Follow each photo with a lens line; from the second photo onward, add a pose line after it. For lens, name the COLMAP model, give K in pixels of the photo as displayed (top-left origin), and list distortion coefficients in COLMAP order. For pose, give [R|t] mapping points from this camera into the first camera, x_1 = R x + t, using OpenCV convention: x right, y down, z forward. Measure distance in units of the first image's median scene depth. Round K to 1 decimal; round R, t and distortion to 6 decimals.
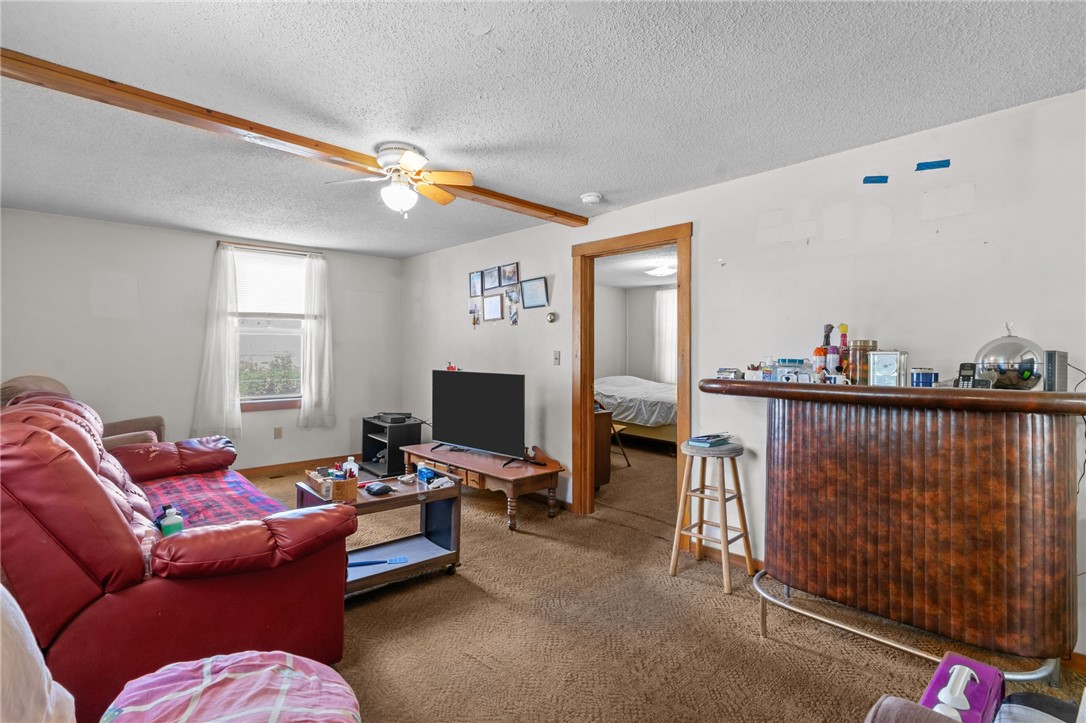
lens RADIAL K [[524.7, 0, 542.0], [0, 524.7, 356.0], [0, 0, 1]] dist [-0.001387, 0.000012]
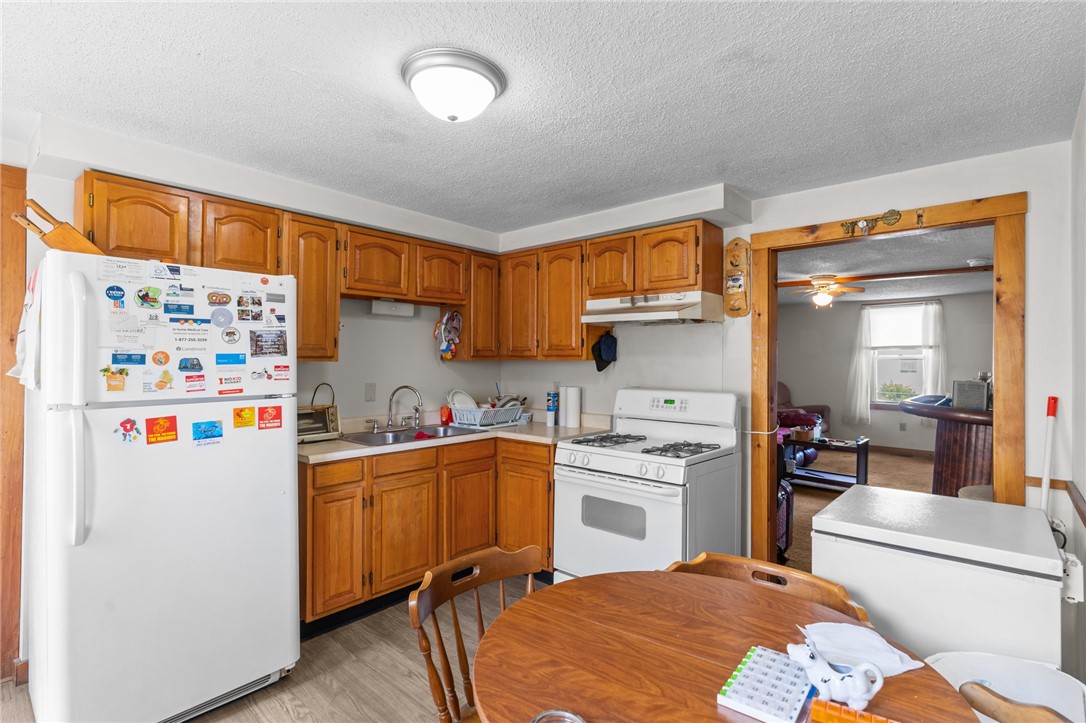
lens RADIAL K [[535.5, 0, 546.4], [0, 535.5, 349.9], [0, 0, 1]] dist [0.001972, 0.000376]
pose [[0.090559, -0.021161, -0.995666, 0.974913], [-0.021484, 0.999500, -0.023196, -0.014257], [0.995659, 0.023492, 0.090059, -0.144435]]
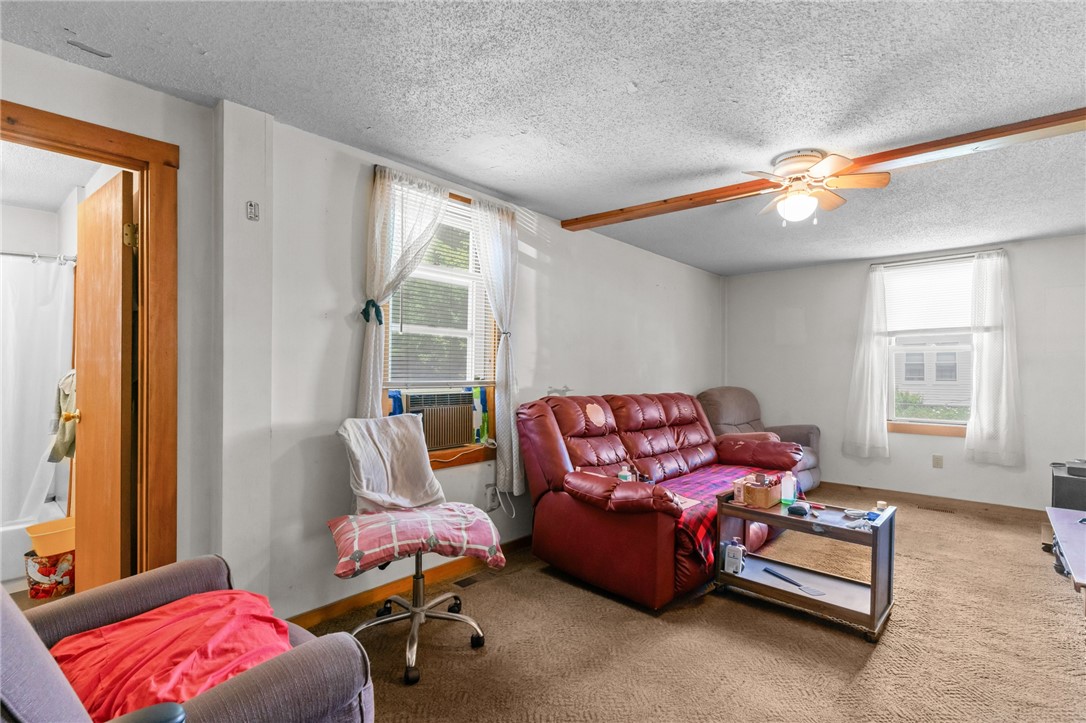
lens RADIAL K [[542.8, 0, 550.5], [0, 542.8, 366.9], [0, 0, 1]] dist [0.002348, -0.000016]
pose [[0.101858, -0.006224, -0.994779, 0.384461], [-0.017489, 0.999815, -0.008046, 0.004345], [0.994645, 0.018218, 0.101730, 0.259172]]
